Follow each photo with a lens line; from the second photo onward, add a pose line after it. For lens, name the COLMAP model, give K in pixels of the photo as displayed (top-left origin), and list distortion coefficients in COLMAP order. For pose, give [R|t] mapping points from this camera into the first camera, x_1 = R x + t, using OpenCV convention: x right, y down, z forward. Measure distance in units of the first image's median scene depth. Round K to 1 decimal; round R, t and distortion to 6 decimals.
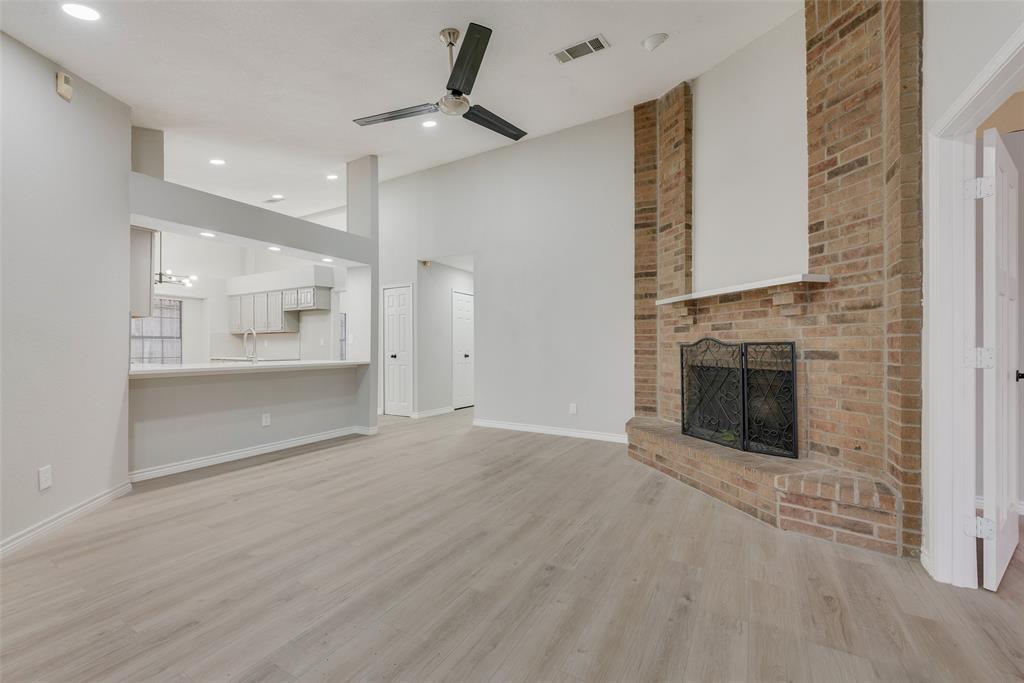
lens RADIAL K [[400.5, 0, 505.1], [0, 400.5, 344.7], [0, 0, 1]] dist [0.012589, -0.002255]
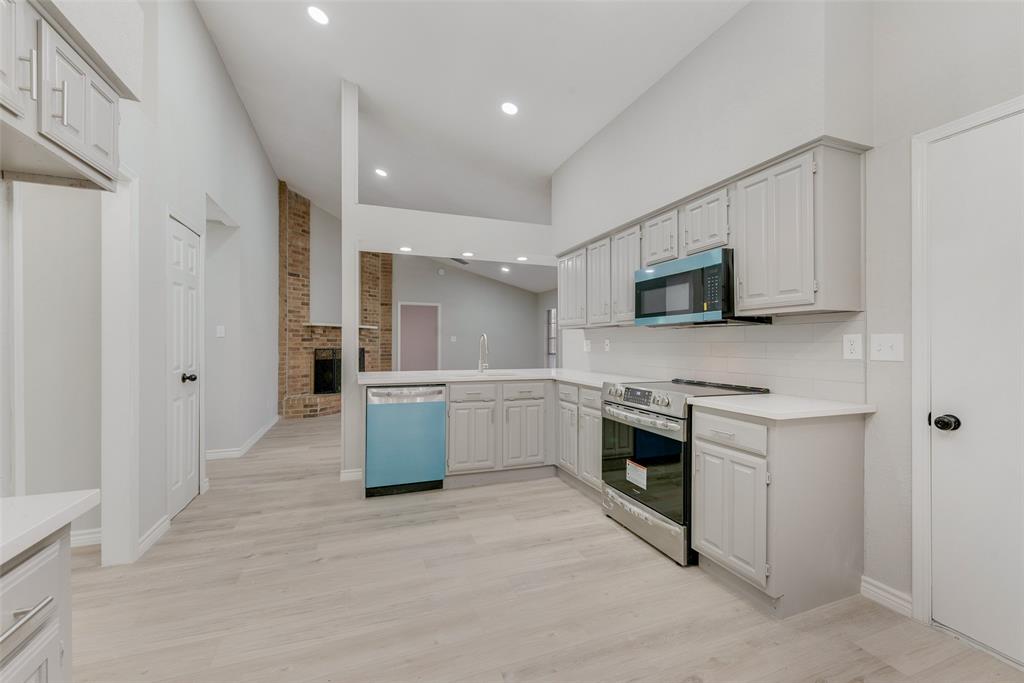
lens RADIAL K [[411.1, 0, 508.8], [0, 411.1, 343.3], [0, 0, 1]] dist [0.010658, -0.002518]
pose [[-0.771653, 0.000909, 0.636044, -1.638325], [-0.005718, 0.999949, -0.008366, -0.015819], [-0.636019, -0.010092, -0.771608, 2.172901]]
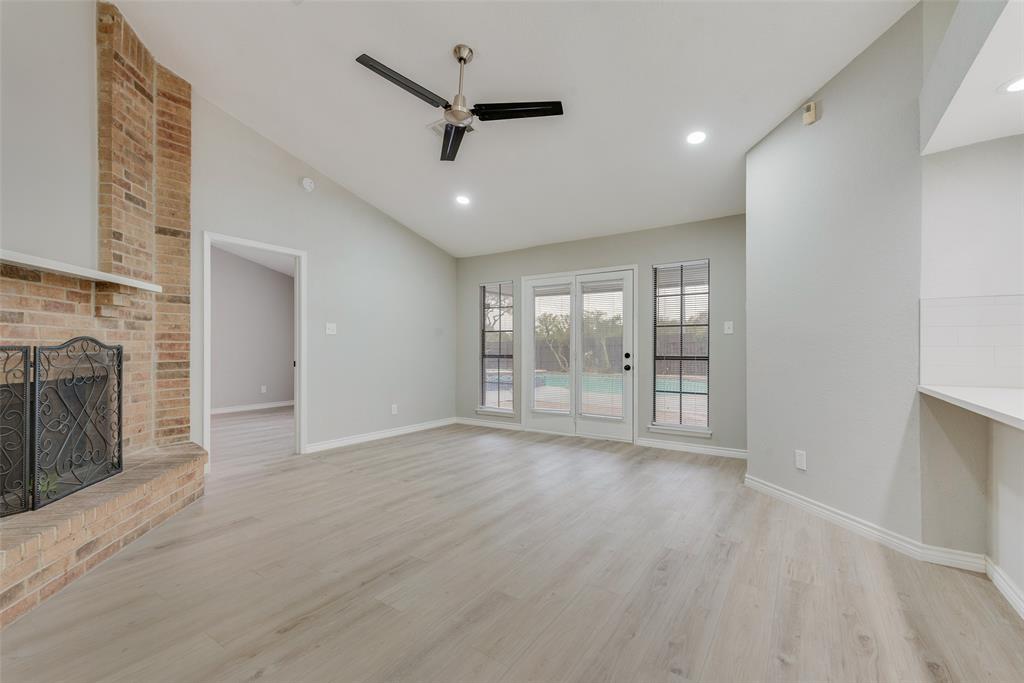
lens RADIAL K [[435.1, 0, 504.3], [0, 435.1, 346.0], [0, 0, 1]] dist [0.012992, -0.003578]
pose [[-0.997395, -0.000262, 0.072128, -0.253702], [-0.000994, 0.999948, -0.010112, 0.005013], [-0.072122, -0.010157, -0.997344, 1.655476]]
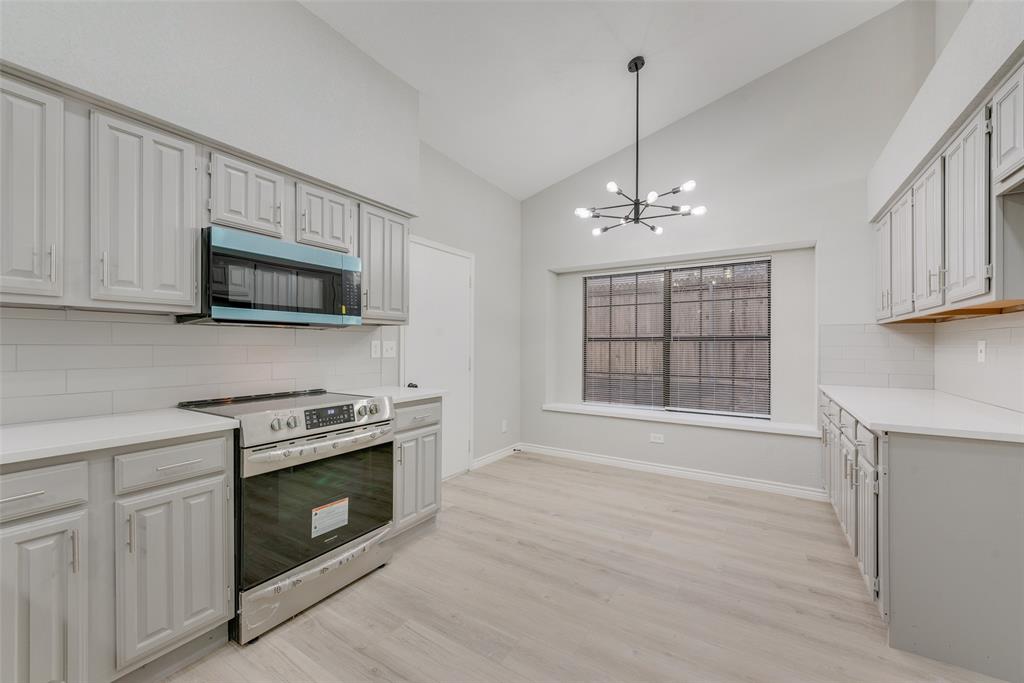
lens RADIAL K [[400.5, 0, 513.2], [0, 400.5, 345.3], [0, 0, 1]] dist [0.012589, -0.002255]
pose [[-0.036298, 0.000515, -0.999341, -0.761537], [0.006359, 0.999980, 0.000285, -0.025594], [0.999321, -0.006345, -0.036300, 1.711416]]
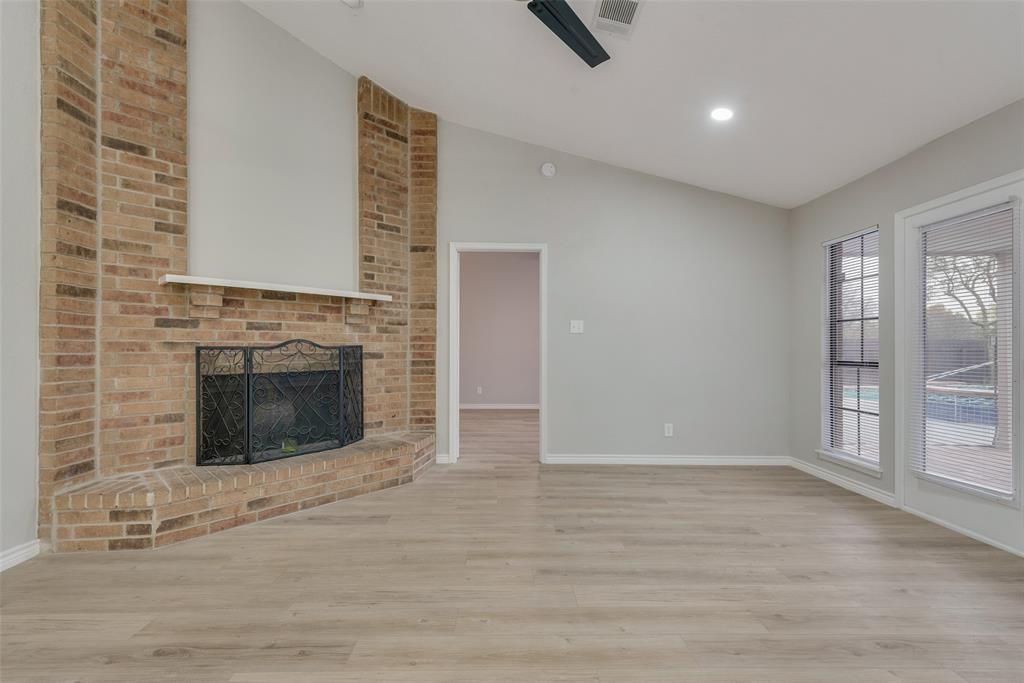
lens RADIAL K [[446.1, 0, 515.9], [0, 446.1, 345.5], [0, 0, 1]] dist [0.016289, -0.003192]
pose [[-0.524667, 0.004063, 0.851298, -0.581414], [-0.007049, 0.999934, -0.009116, 0.001768], [-0.851278, -0.010783, -0.524603, 1.087433]]
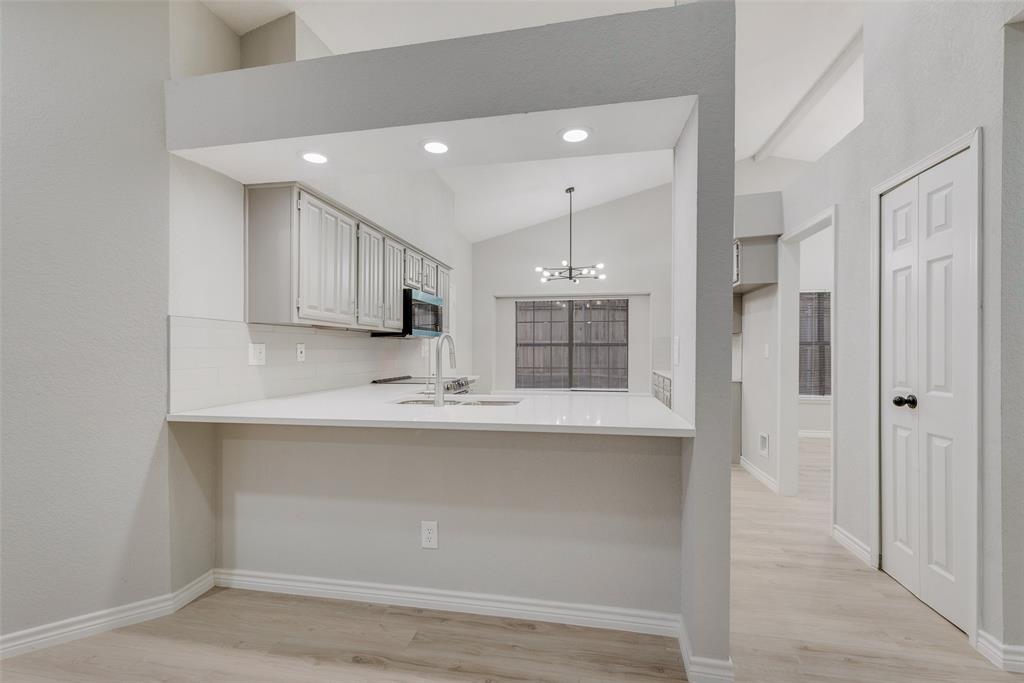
lens RADIAL K [[435.1, 0, 518.1], [0, 435.1, 351.9], [0, 0, 1]] dist [0.012992, -0.003578]
pose [[0.347010, 0.005933, -0.937843, -0.125227], [0.006895, 0.999937, 0.008877, -0.028149], [0.937836, -0.009547, 0.346947, 1.162300]]
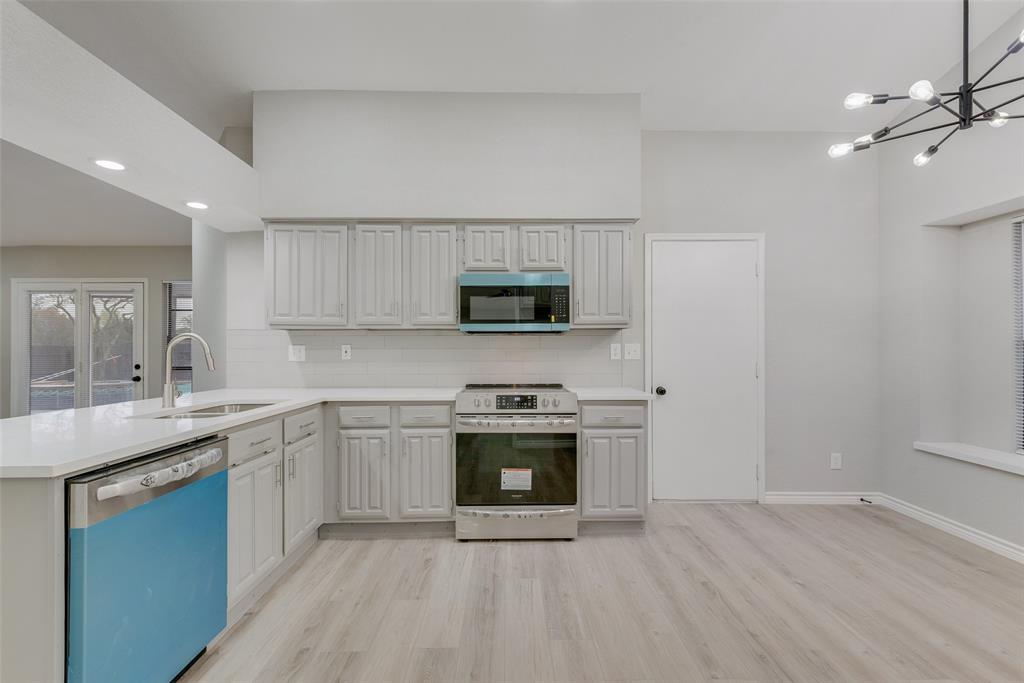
lens RADIAL K [[435.1, 0, 512.7], [0, 435.1, 345.8], [0, 0, 1]] dist [0.012992, -0.003578]
pose [[-0.856996, -0.000314, -0.515323, -0.902288], [0.007534, 0.999885, -0.013138, -0.020676], [0.515268, -0.015142, -0.856895, 2.130576]]
